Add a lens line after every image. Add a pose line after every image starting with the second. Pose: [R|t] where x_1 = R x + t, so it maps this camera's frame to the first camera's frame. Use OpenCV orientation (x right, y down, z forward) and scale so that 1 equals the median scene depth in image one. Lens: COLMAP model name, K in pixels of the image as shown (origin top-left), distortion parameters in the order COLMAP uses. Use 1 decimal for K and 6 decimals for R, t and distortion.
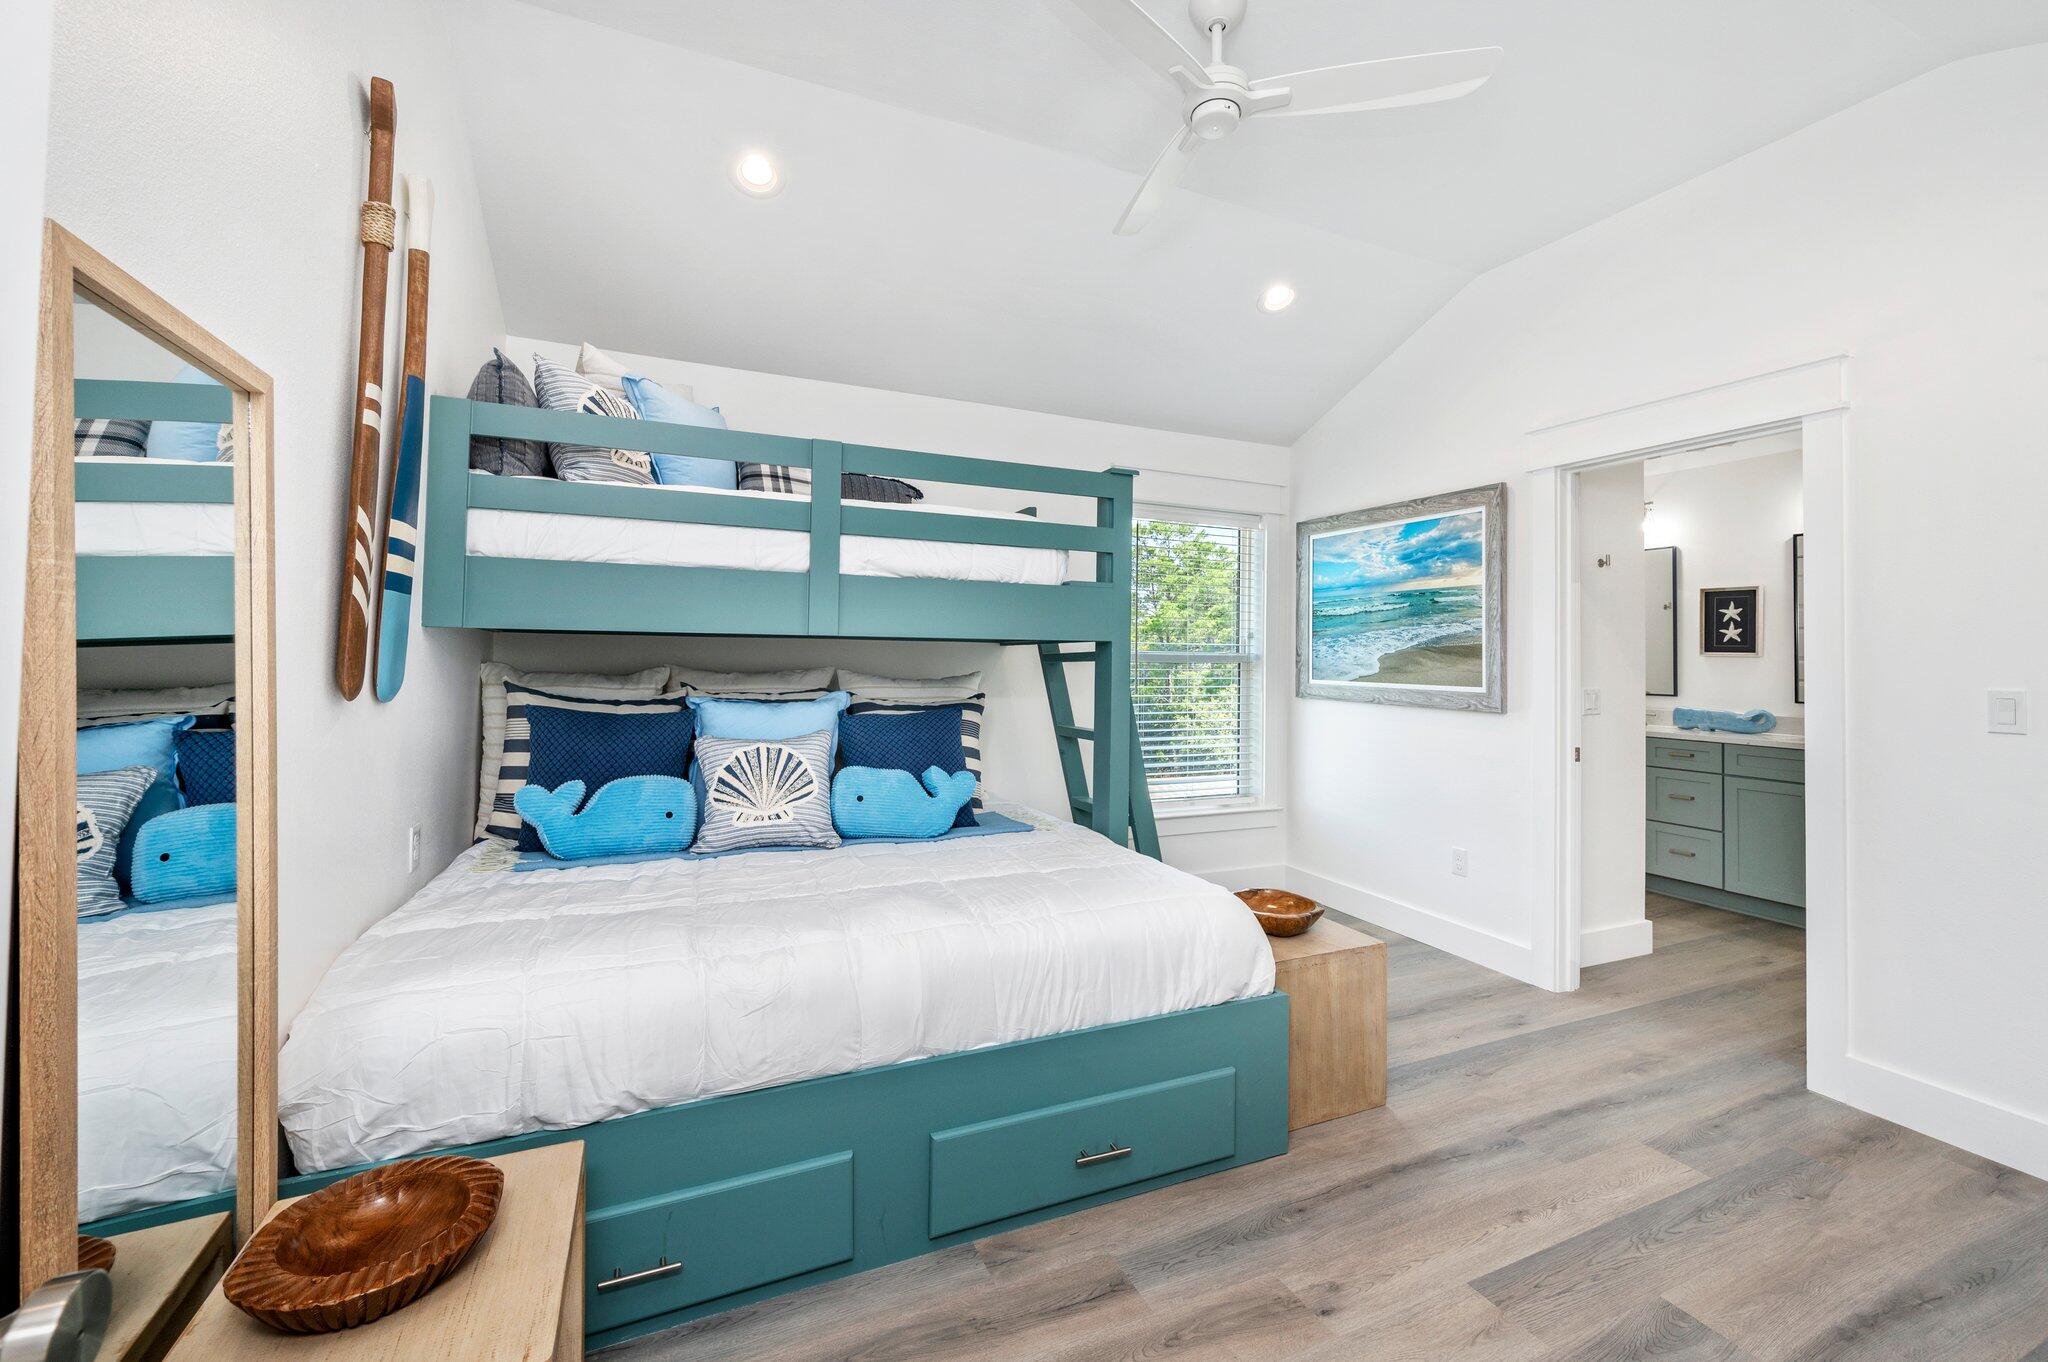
lens RADIAL K [[838.1, 0, 1014.8], [0, 838.1, 662.7], [0, 0, 1]] dist [-0.001791, -0.000585]
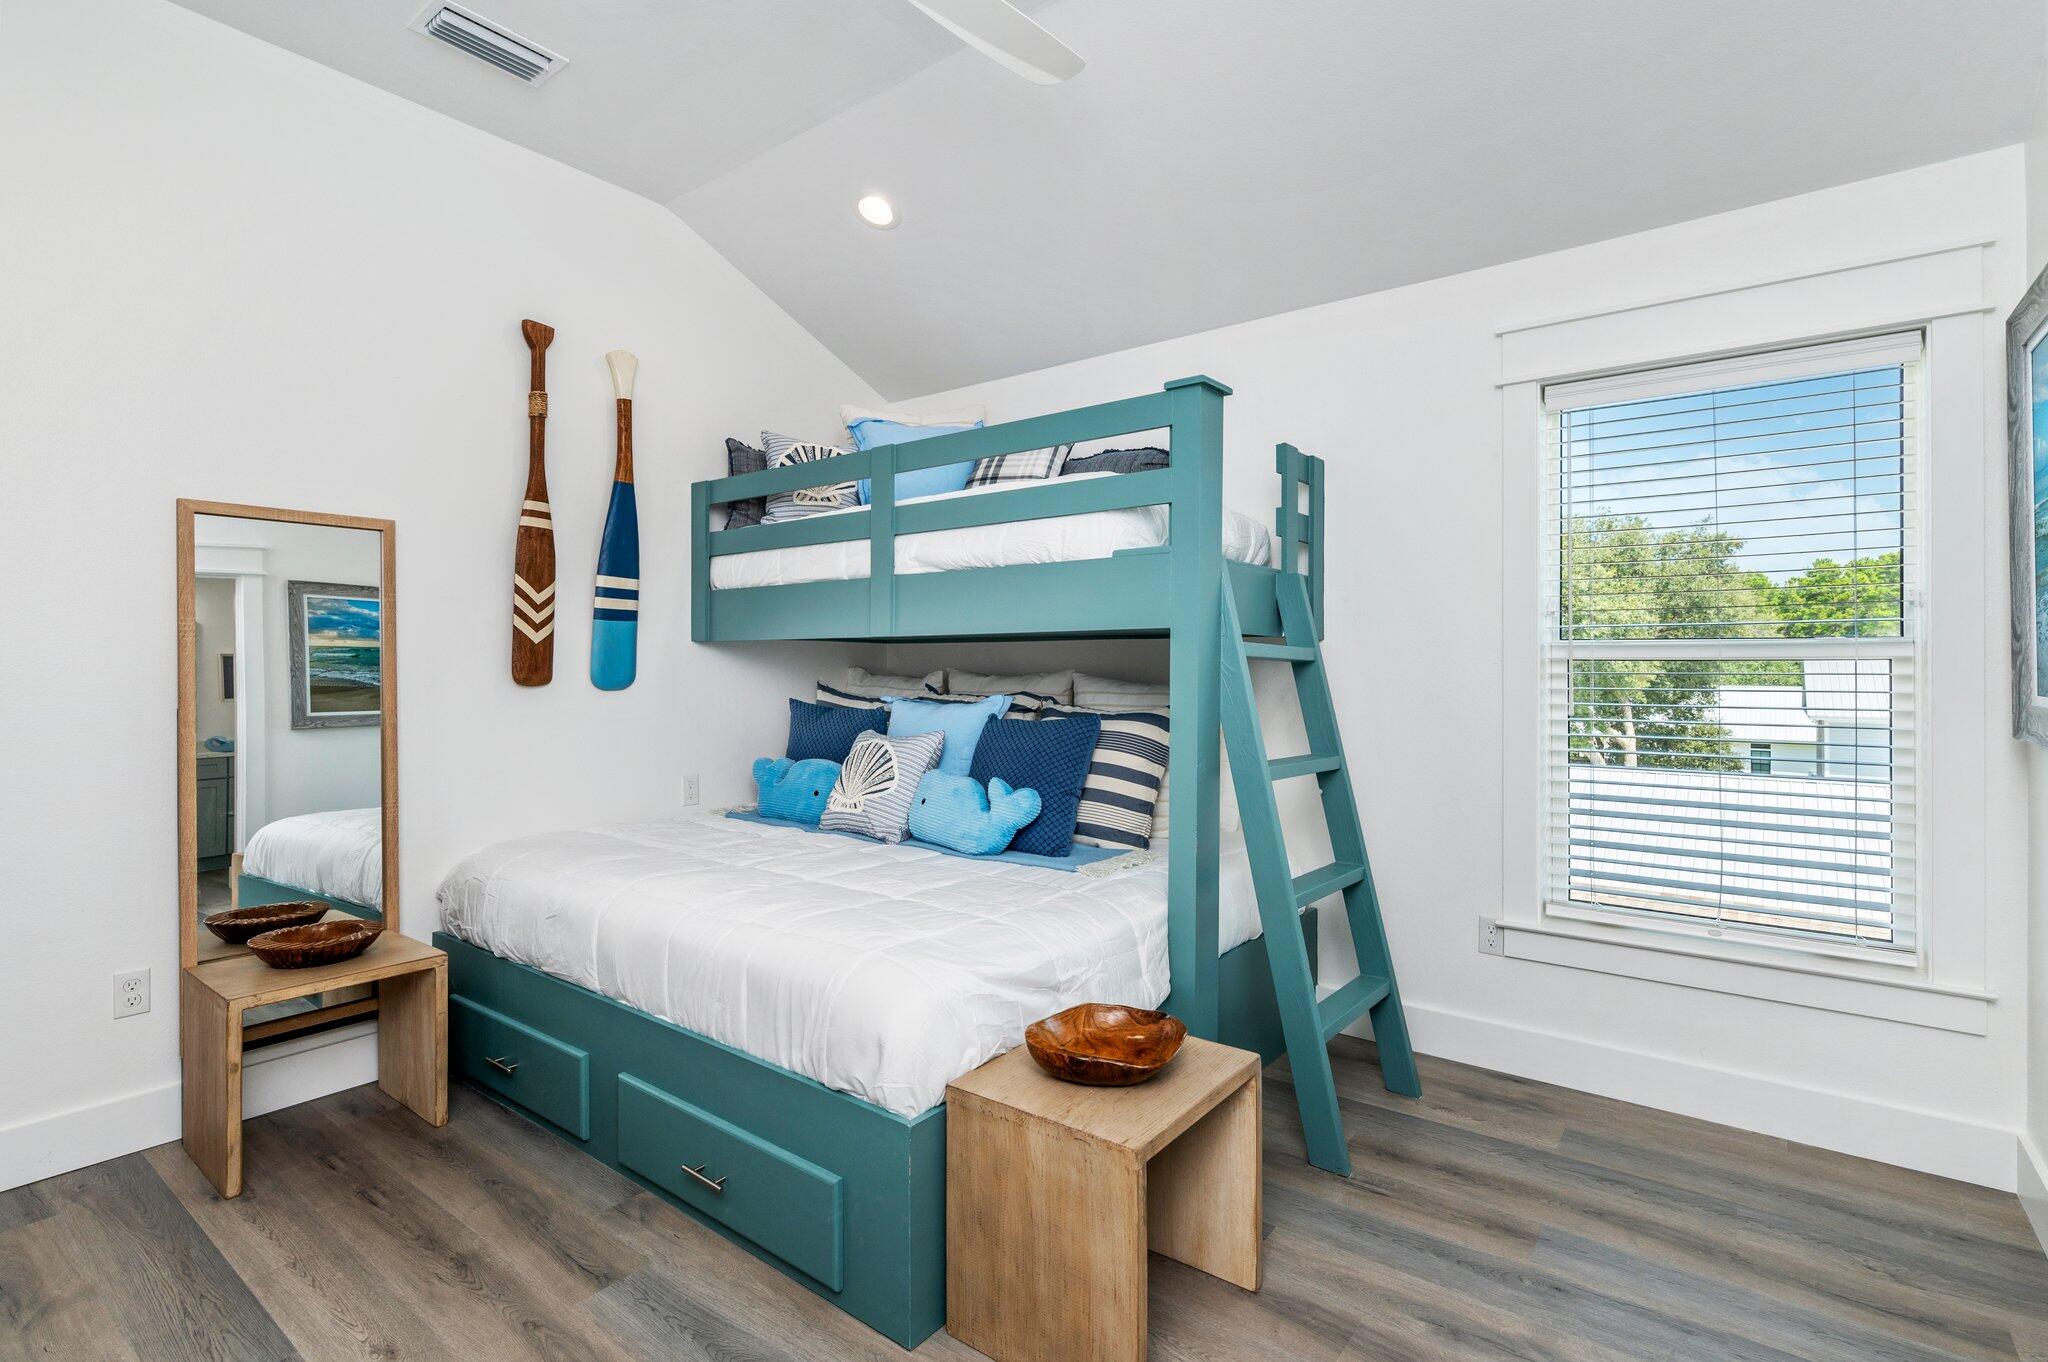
lens RADIAL K [[969.4, 0, 1016.7], [0, 969.4, 681.1], [0, 0, 1]] dist [-0.002280, 0.000114]
pose [[0.478040, 0.002868, -0.878333, 0.919575], [0.000979, 0.999992, 0.003799, 0.018740], [0.878337, -0.002676, 0.478034, 0.590558]]
